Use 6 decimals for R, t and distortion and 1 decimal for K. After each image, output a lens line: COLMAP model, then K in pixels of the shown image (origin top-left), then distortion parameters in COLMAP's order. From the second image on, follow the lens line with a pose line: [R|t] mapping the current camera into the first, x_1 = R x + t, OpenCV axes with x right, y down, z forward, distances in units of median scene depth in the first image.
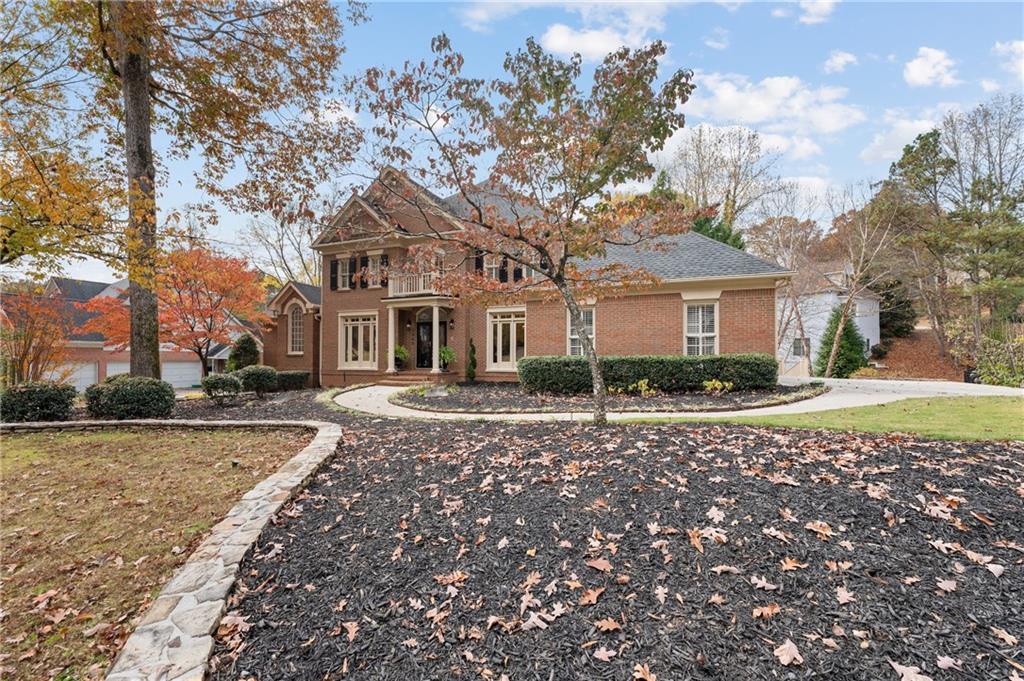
lens RADIAL K [[424.2, 0, 512.5], [0, 424.2, 346.3], [0, 0, 1]] dist [0.002827, 0.000104]
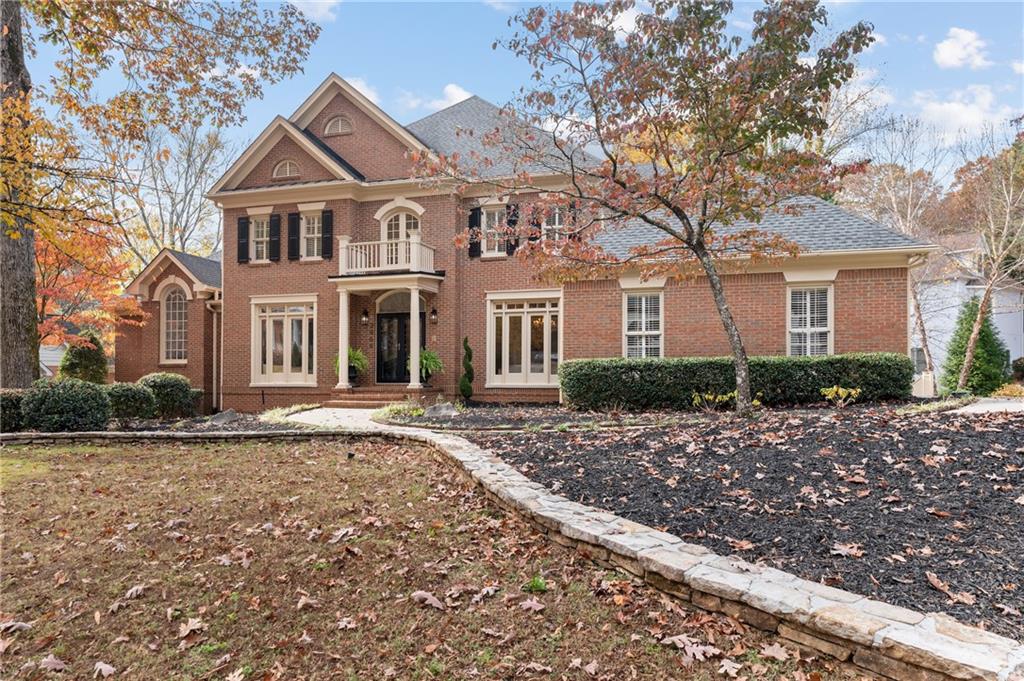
lens RADIAL K [[701.1, 0, 508.4], [0, 701.1, 370.5], [0, 0, 1]] dist [-0.001456, 0.001708]
pose [[0.996562, 0.002521, 0.082816, -0.120022], [-0.003105, 0.999971, 0.006924, 0.024893], [-0.082796, -0.007158, 0.996541, -0.113251]]
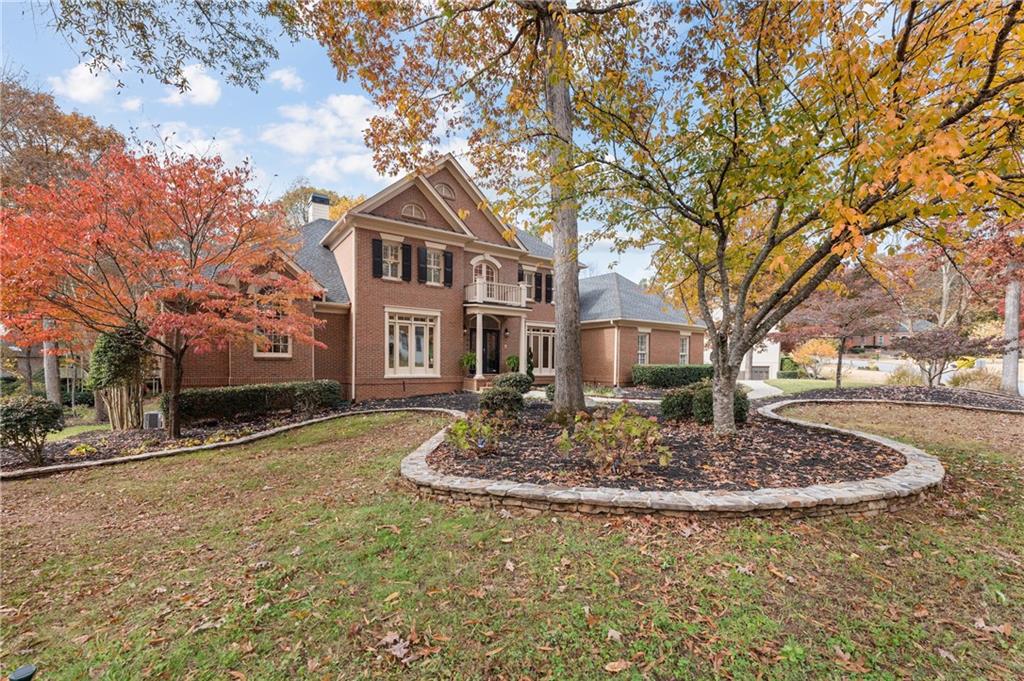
lens RADIAL K [[417.3, 0, 513.4], [0, 417.3, 369.6], [0, 0, 1]] dist [0.001104, -0.000206]
pose [[0.562287, -0.003087, 0.826936, -1.040787], [-0.026294, 0.999421, 0.021610, 0.017690], [-0.826524, -0.033894, 0.561880, 0.391677]]
